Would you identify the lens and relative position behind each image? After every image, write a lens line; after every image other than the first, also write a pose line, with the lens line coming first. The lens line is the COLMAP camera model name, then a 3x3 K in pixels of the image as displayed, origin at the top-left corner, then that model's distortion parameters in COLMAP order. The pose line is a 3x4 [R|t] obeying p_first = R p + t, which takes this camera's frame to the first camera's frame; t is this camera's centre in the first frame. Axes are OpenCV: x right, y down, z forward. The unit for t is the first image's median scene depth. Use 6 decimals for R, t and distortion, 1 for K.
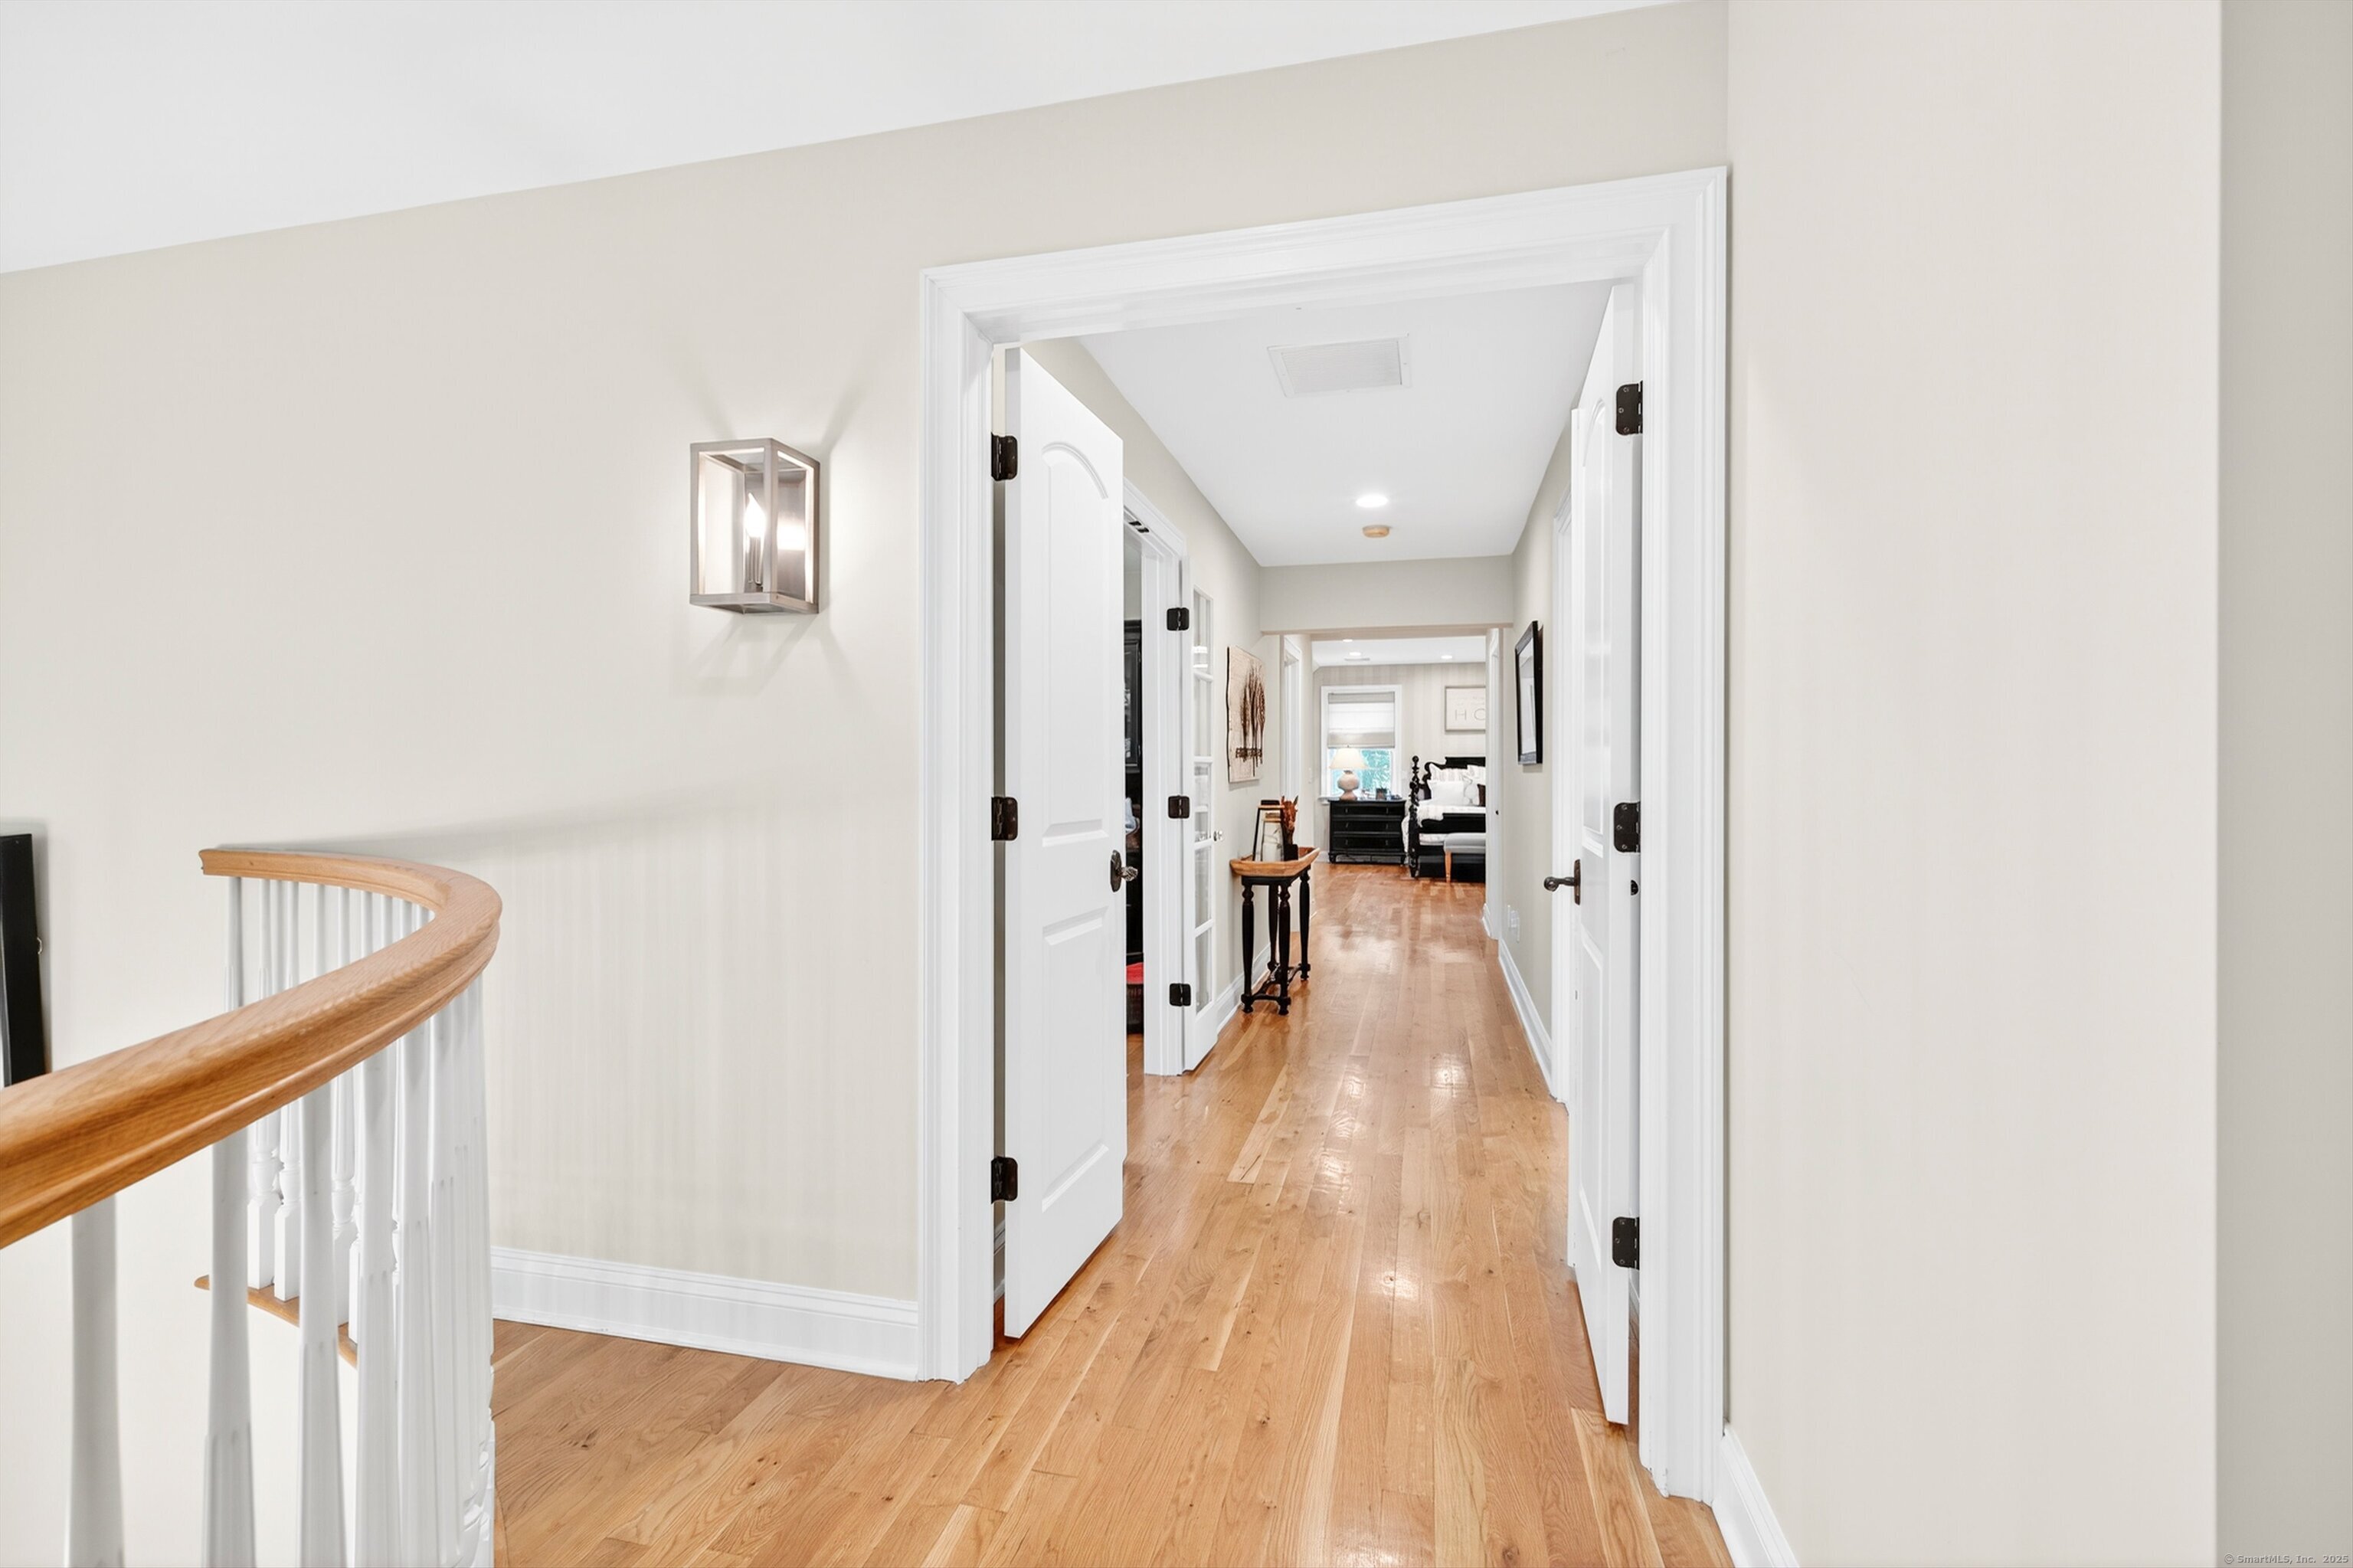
lens RADIAL K [[1035.6, 0, 1178.1], [0, 1035.6, 774.3], [0, 0, 1]] dist [0.011365, -0.003668]
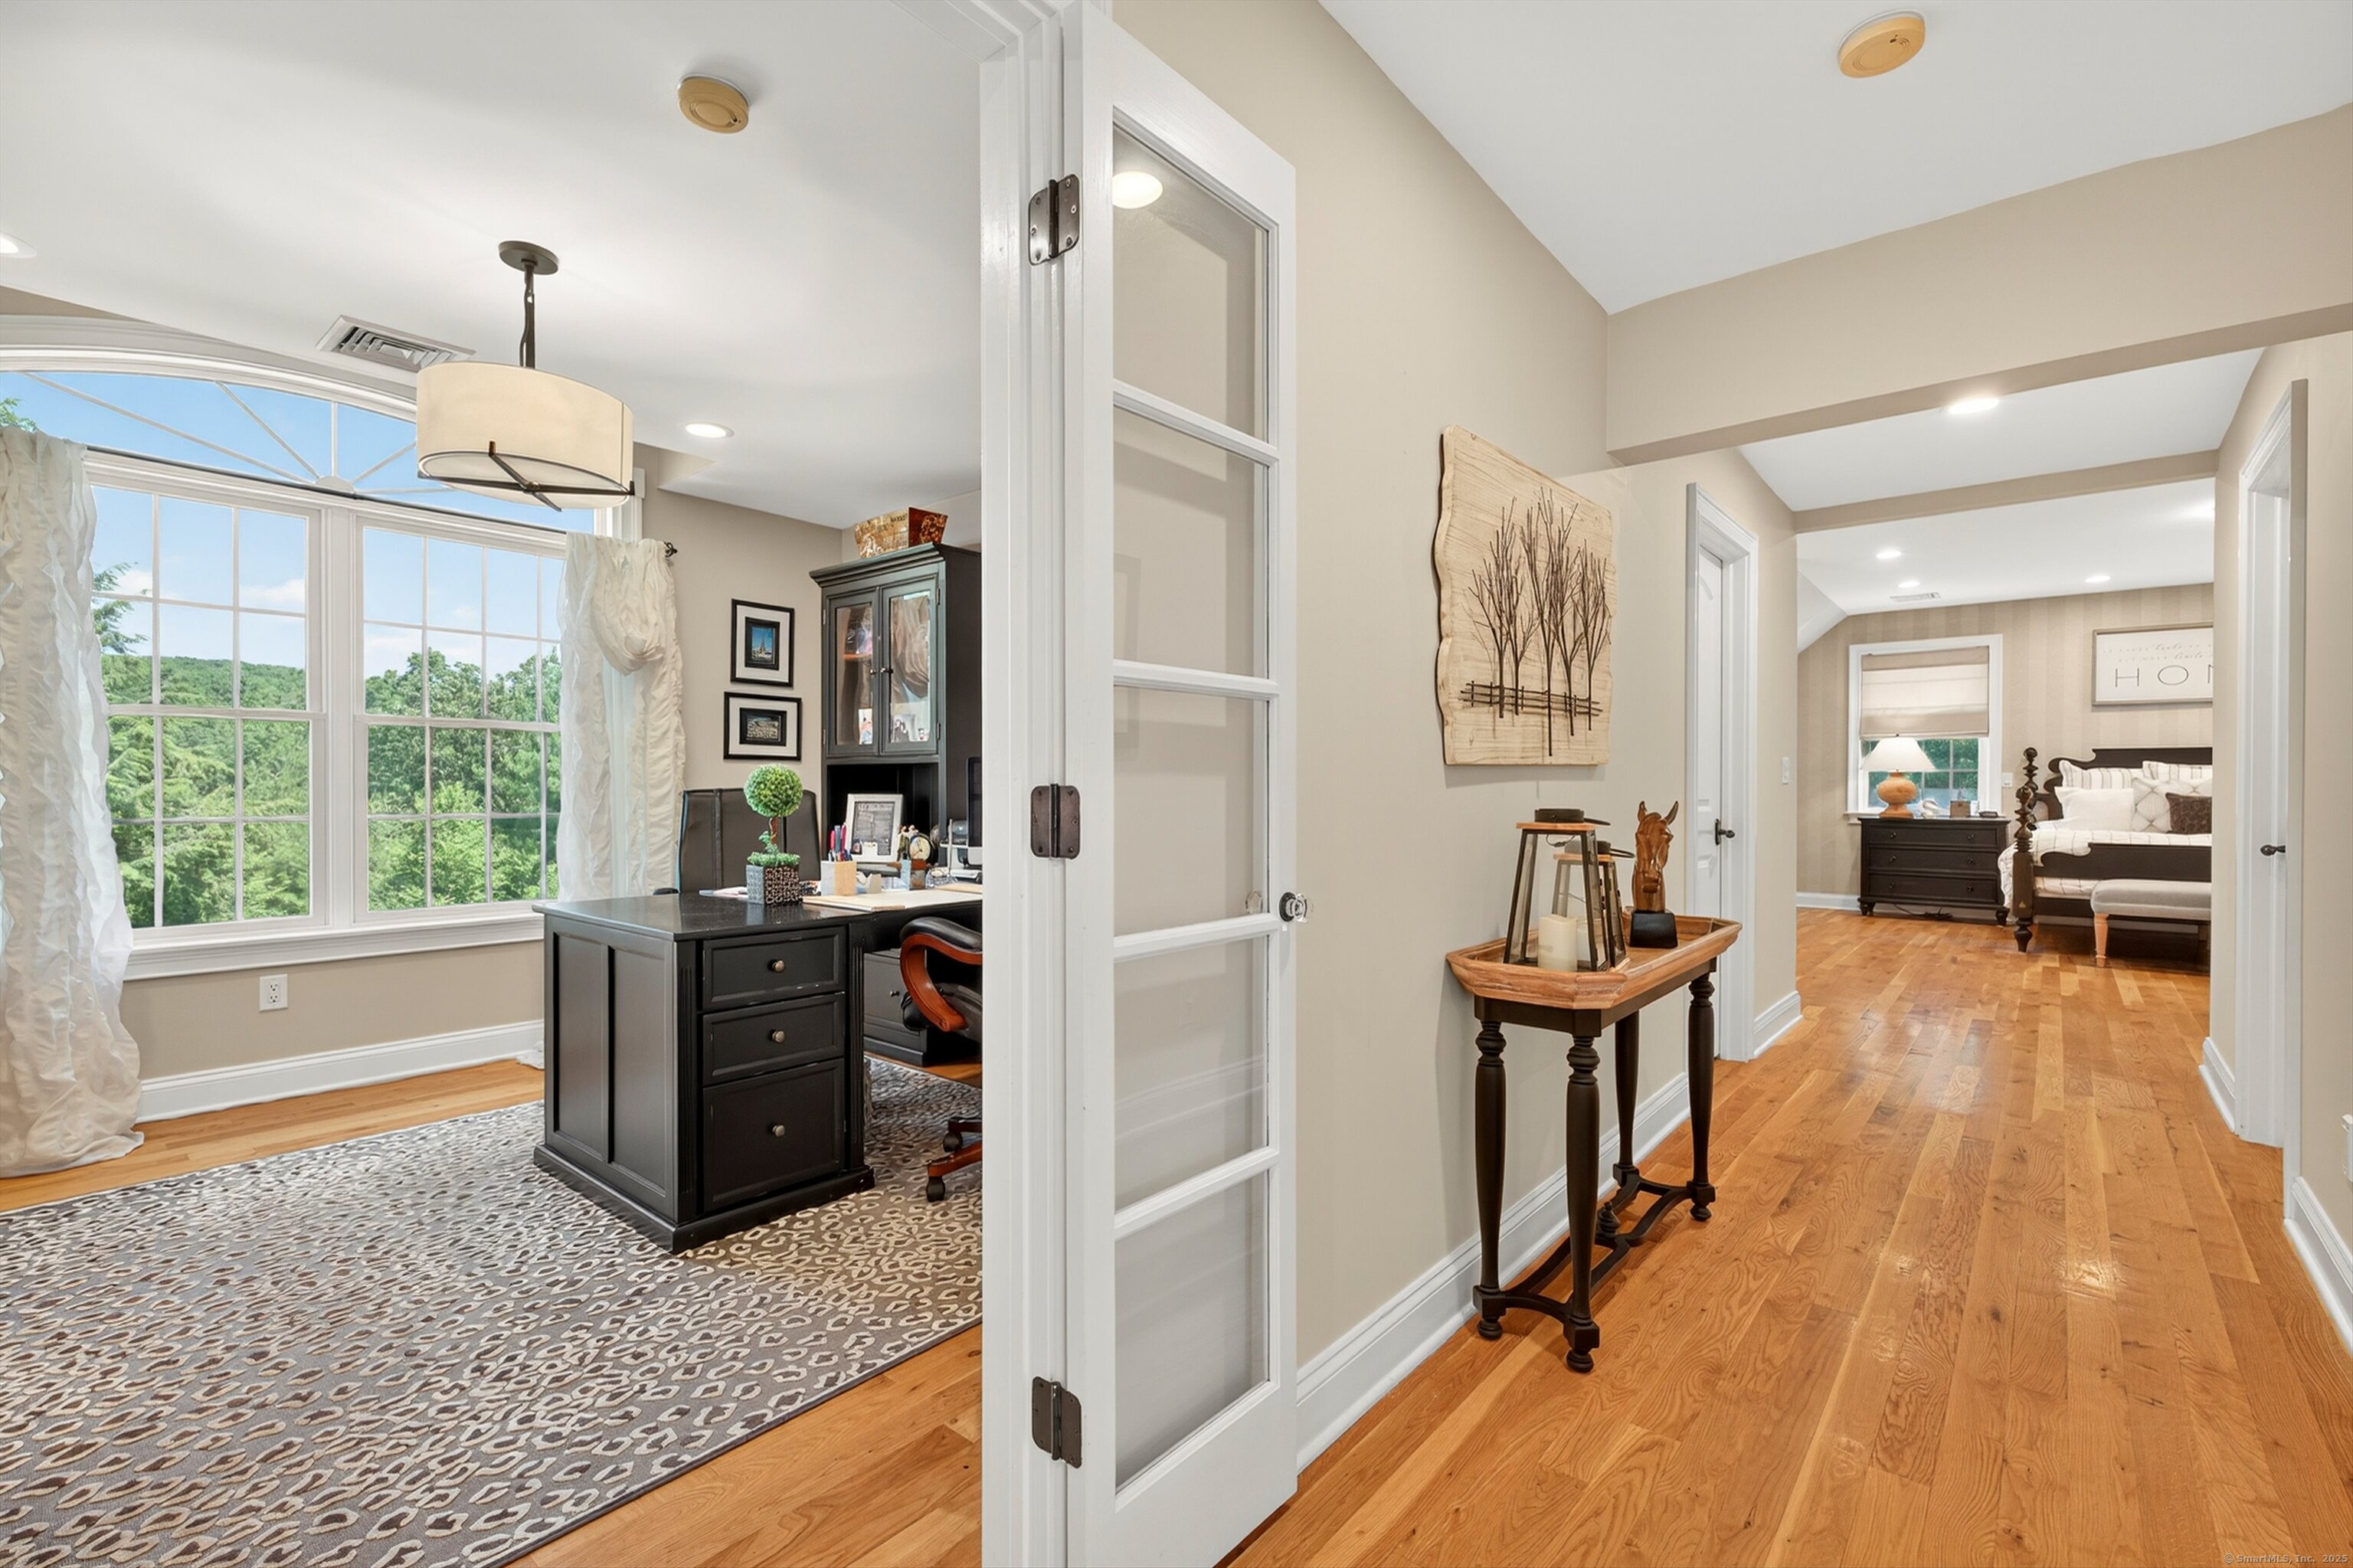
lens RADIAL K [[1035.6, 0, 1176.6], [0, 1035.6, 794.5], [0, 0, 1]] dist [0.011365, -0.003668]
pose [[0.894942, 0.004037, -0.446164, 0.061619], [-0.001339, 0.999979, 0.006361, 0.007717], [0.446180, -0.005095, 0.894929, 0.261790]]
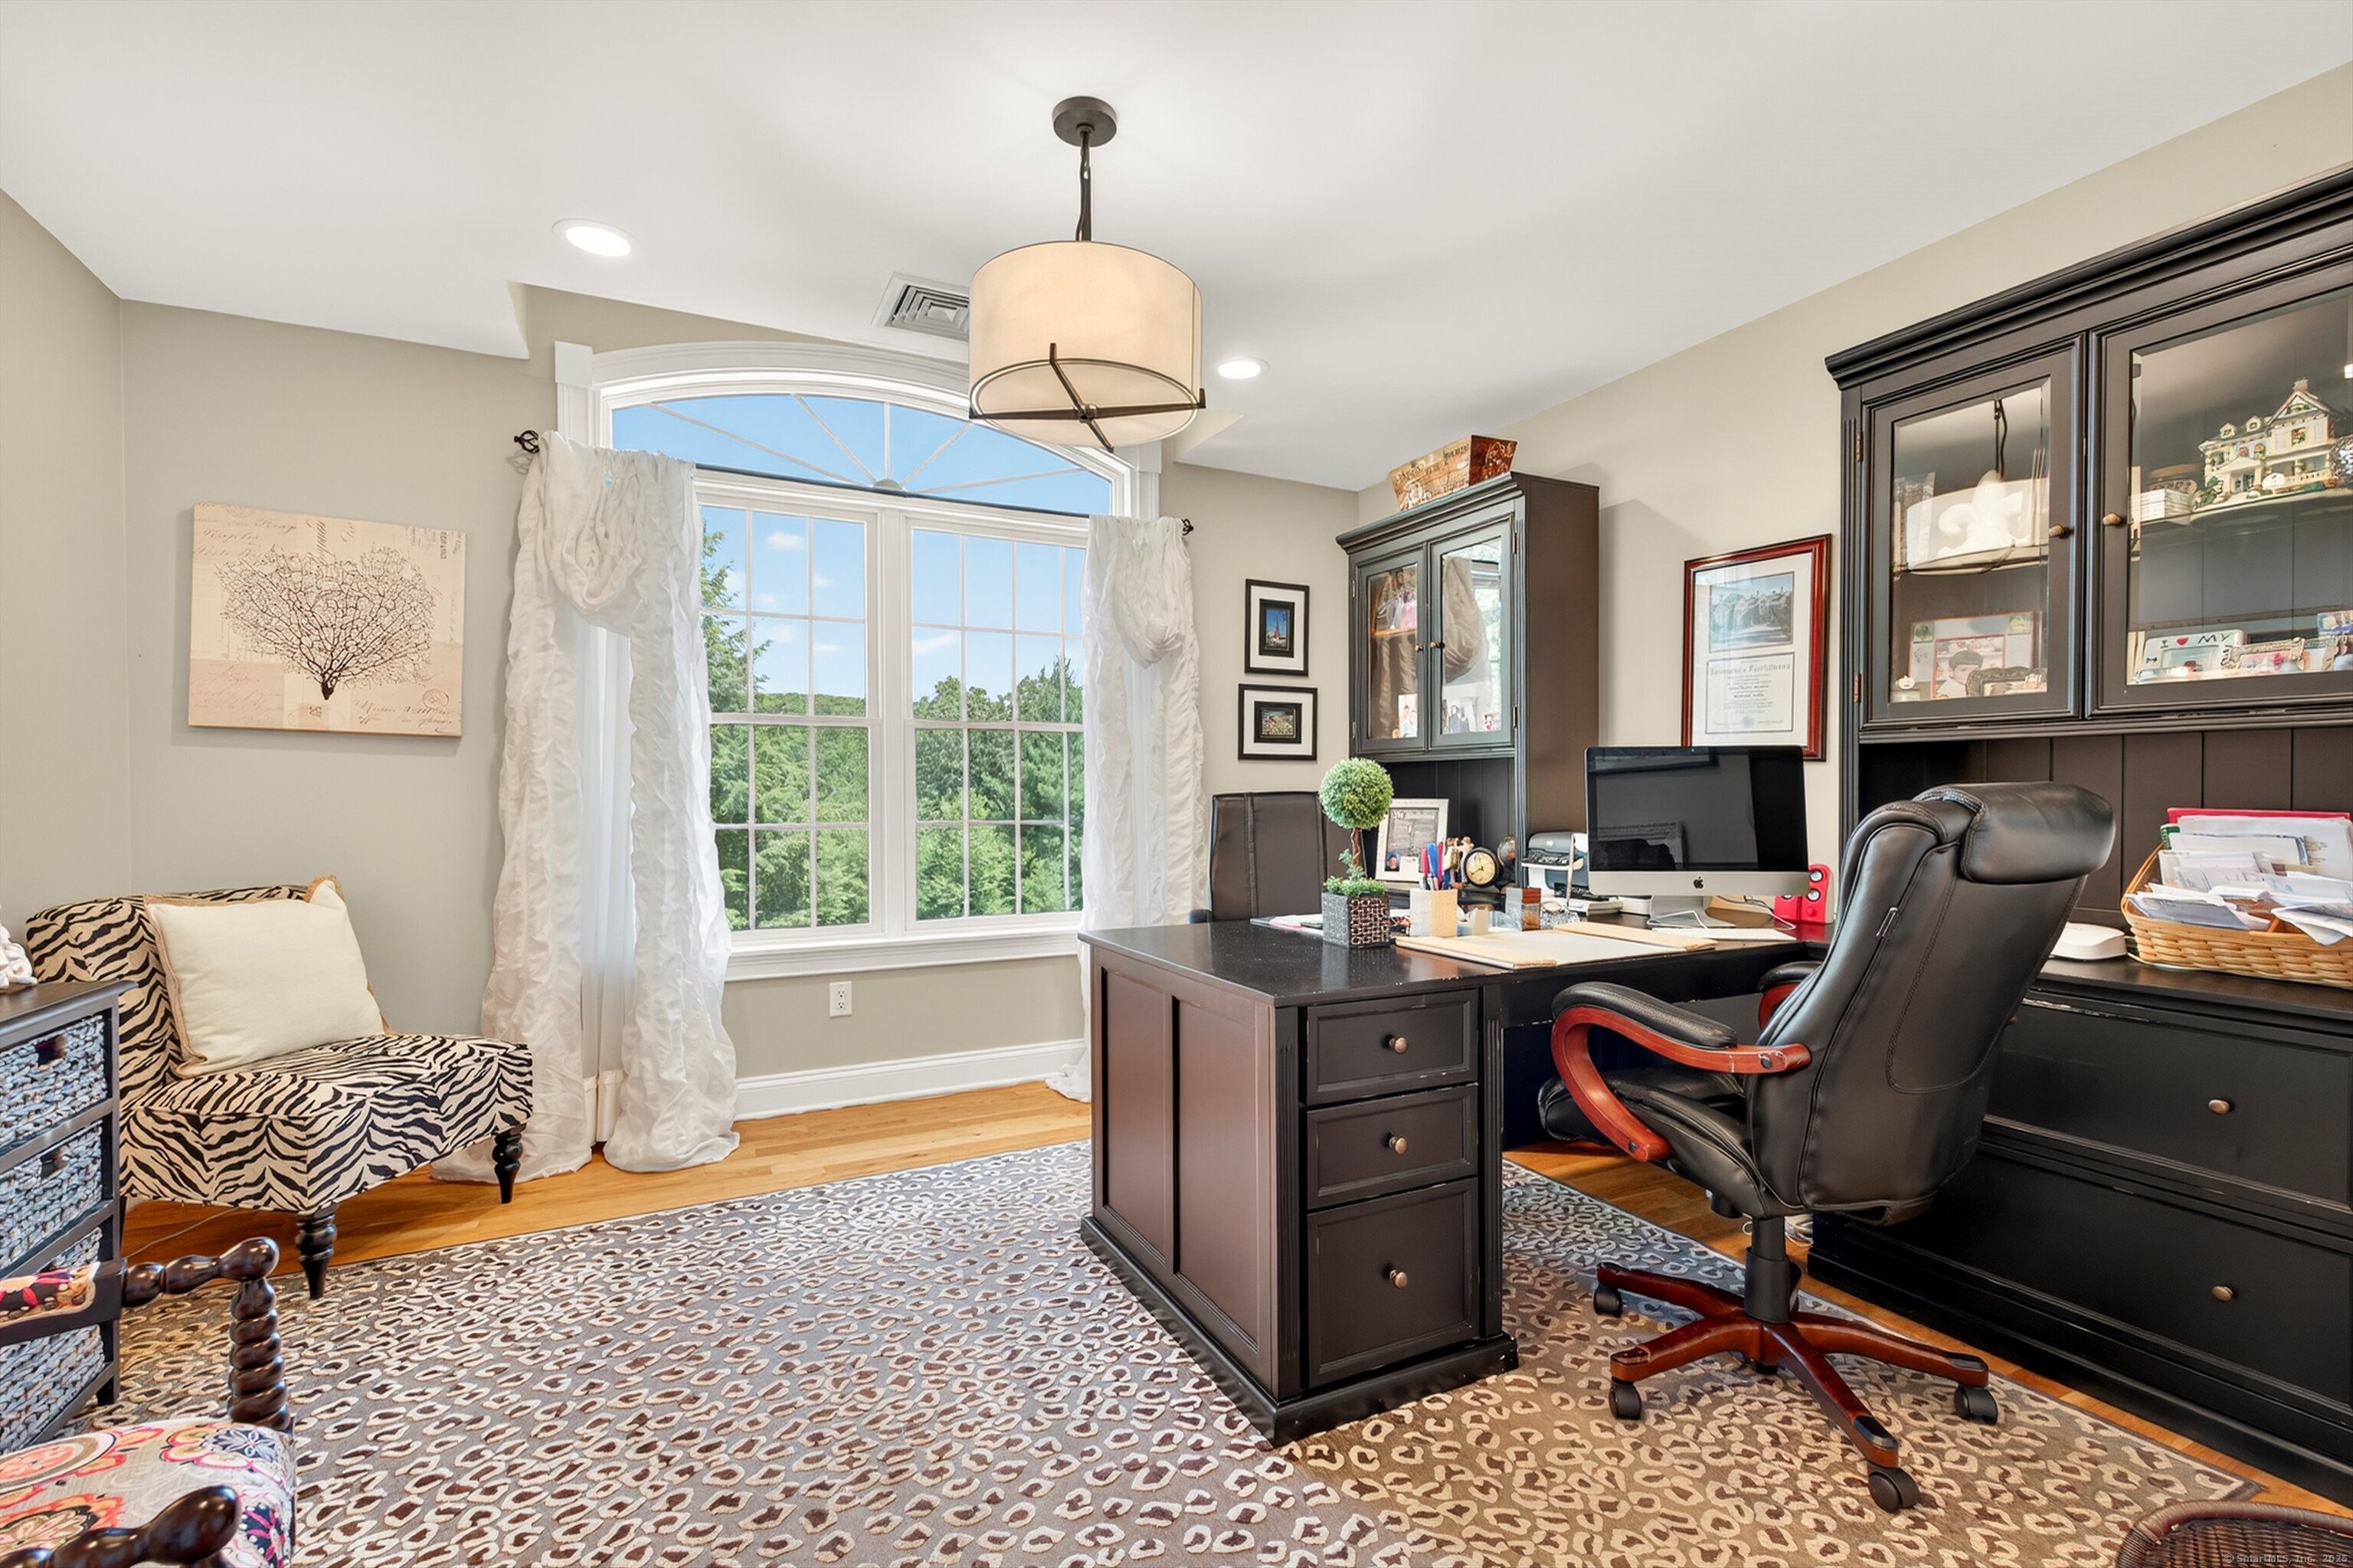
lens RADIAL K [[1035.6, 0, 1175.6], [0, 1035.6, 800.0], [0, 0, 1]] dist [0.011365, -0.003668]
pose [[0.644227, 0.003584, -0.764826, 0.036619], [0.004429, 0.999955, 0.008417, 0.007712], [0.764822, -0.008810, 0.644182, 0.273018]]
